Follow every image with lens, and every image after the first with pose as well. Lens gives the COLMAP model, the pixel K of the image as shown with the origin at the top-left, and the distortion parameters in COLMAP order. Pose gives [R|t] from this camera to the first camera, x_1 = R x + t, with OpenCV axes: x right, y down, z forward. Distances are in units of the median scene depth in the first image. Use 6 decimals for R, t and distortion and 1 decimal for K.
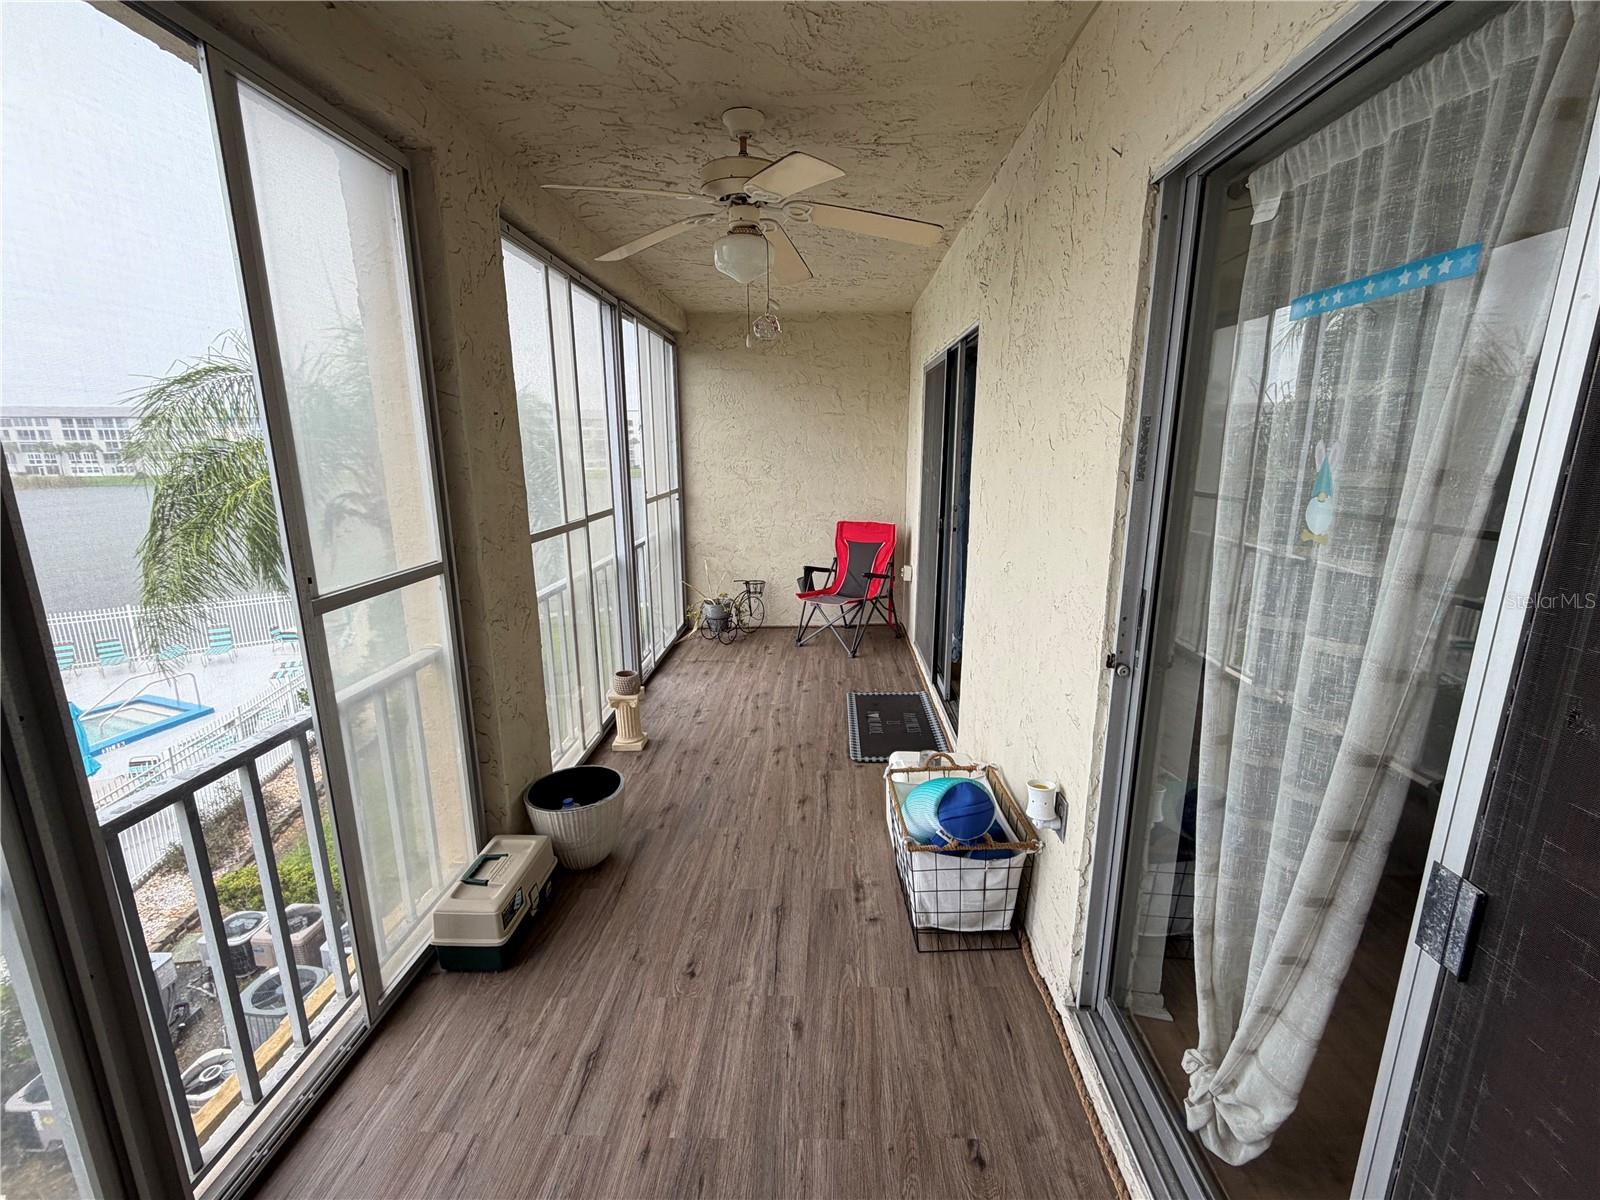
lens RADIAL K [[676.2, 0, 800.5], [0, 676.2, 607.4], [0, 0, 1]] dist [-0.002507, -0.000160]
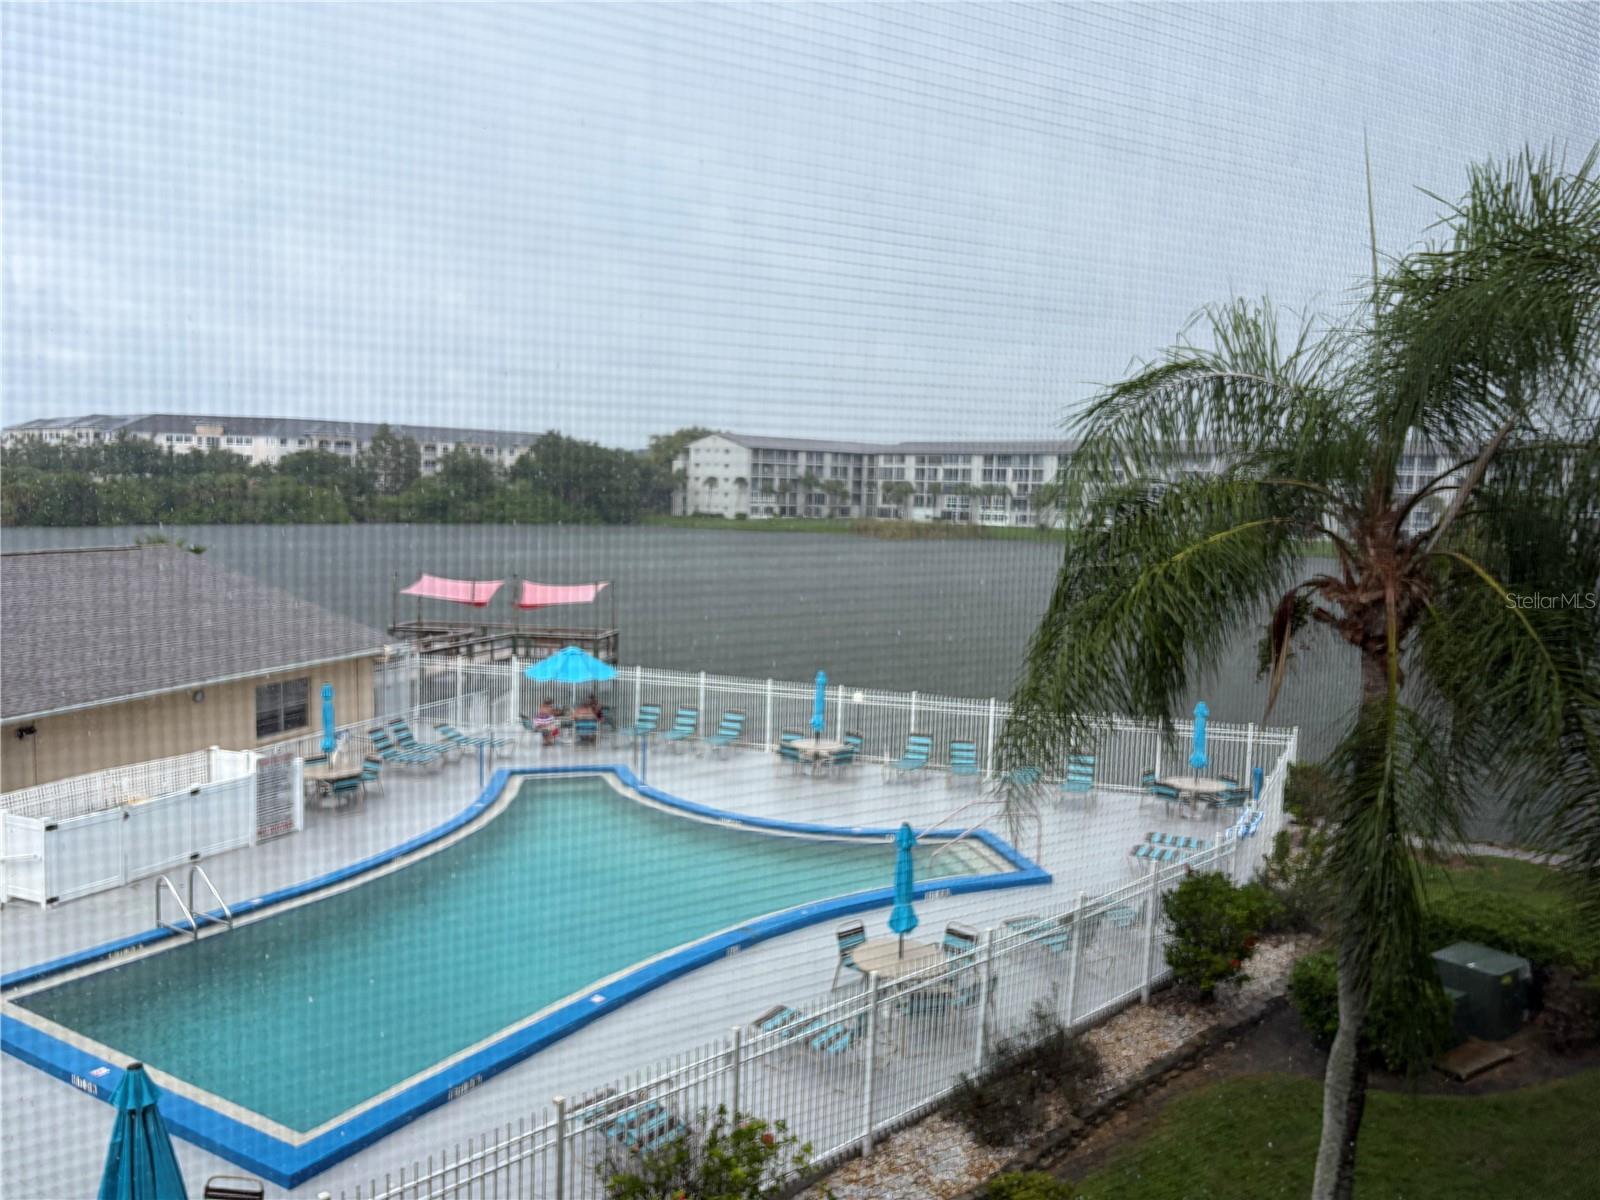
lens RADIAL K [[1184.2, 0, 800.0], [0, 1184.2, 600.0], [0, 0, 1]] dist [-0.007245, -0.005466]
pose [[0.568138, 0.095113, -0.817418, -0.090360], [-0.217040, 0.975448, -0.037350, -0.018570], [0.793796, 0.198633, 0.574832, 0.085639]]
